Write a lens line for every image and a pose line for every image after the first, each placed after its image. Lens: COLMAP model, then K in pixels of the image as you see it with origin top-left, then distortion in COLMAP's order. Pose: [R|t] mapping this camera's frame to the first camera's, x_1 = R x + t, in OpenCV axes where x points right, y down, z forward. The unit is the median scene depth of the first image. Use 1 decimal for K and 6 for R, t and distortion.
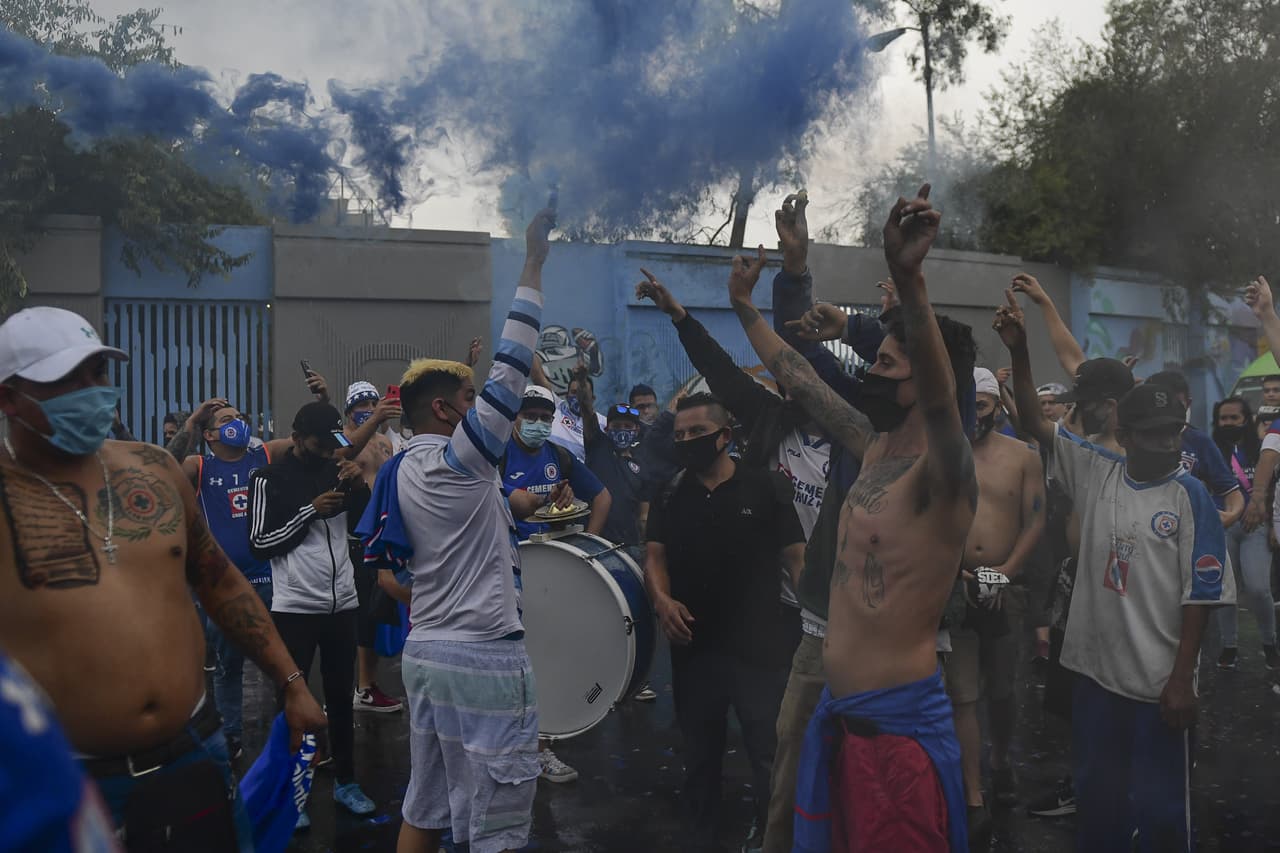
lens RADIAL K [[1167.9, 0, 658.5], [0, 1167.9, 401.0], [0, 0, 1]] dist [-0.070417, 0.033828]
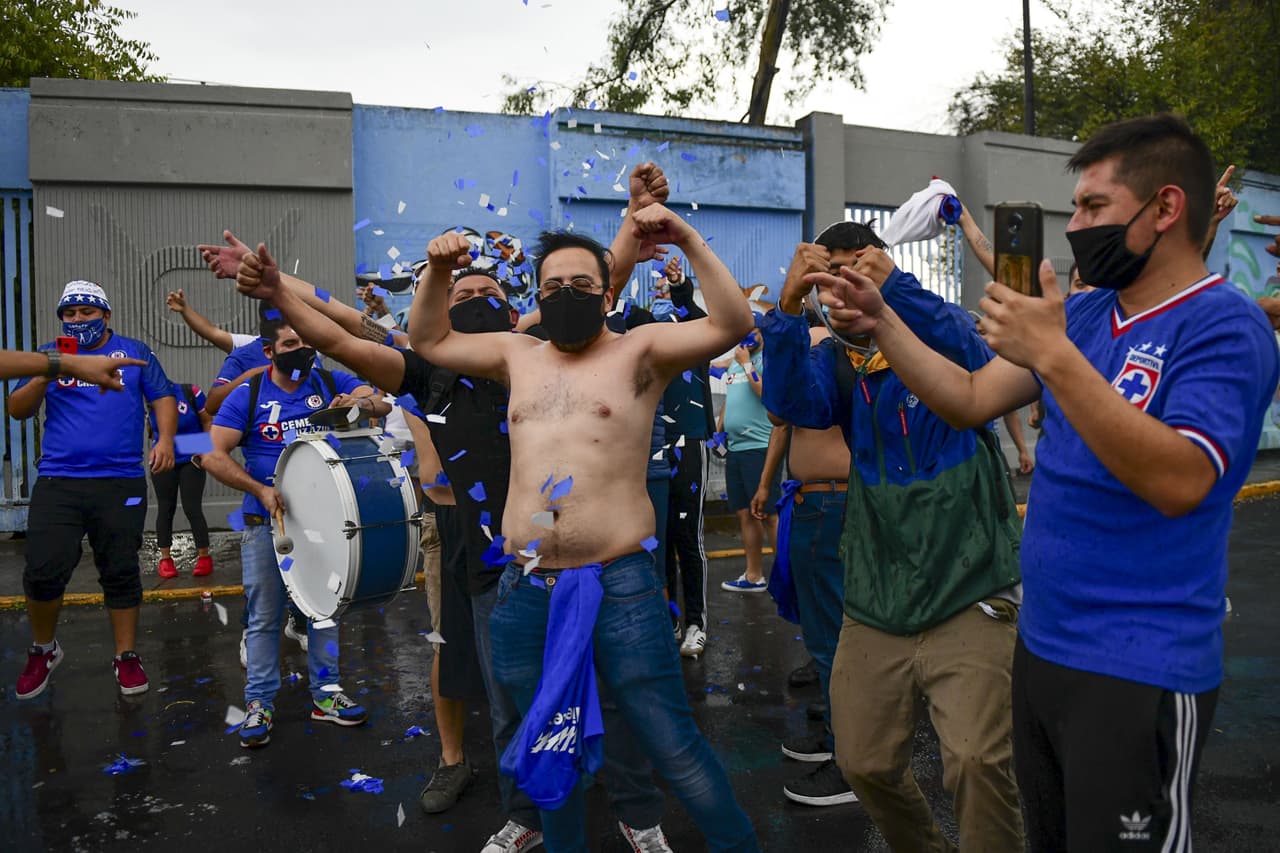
lens RADIAL K [[992.6, 0, 679.4], [0, 992.6, 385.1], [0, 0, 1]] dist [-0.055266, 0.004635]
pose [[0.989685, 0.008195, -0.143028, 0.128682], [-0.004561, 0.999659, 0.025718, 0.016452], [0.143190, -0.024800, 0.989384, 0.388232]]
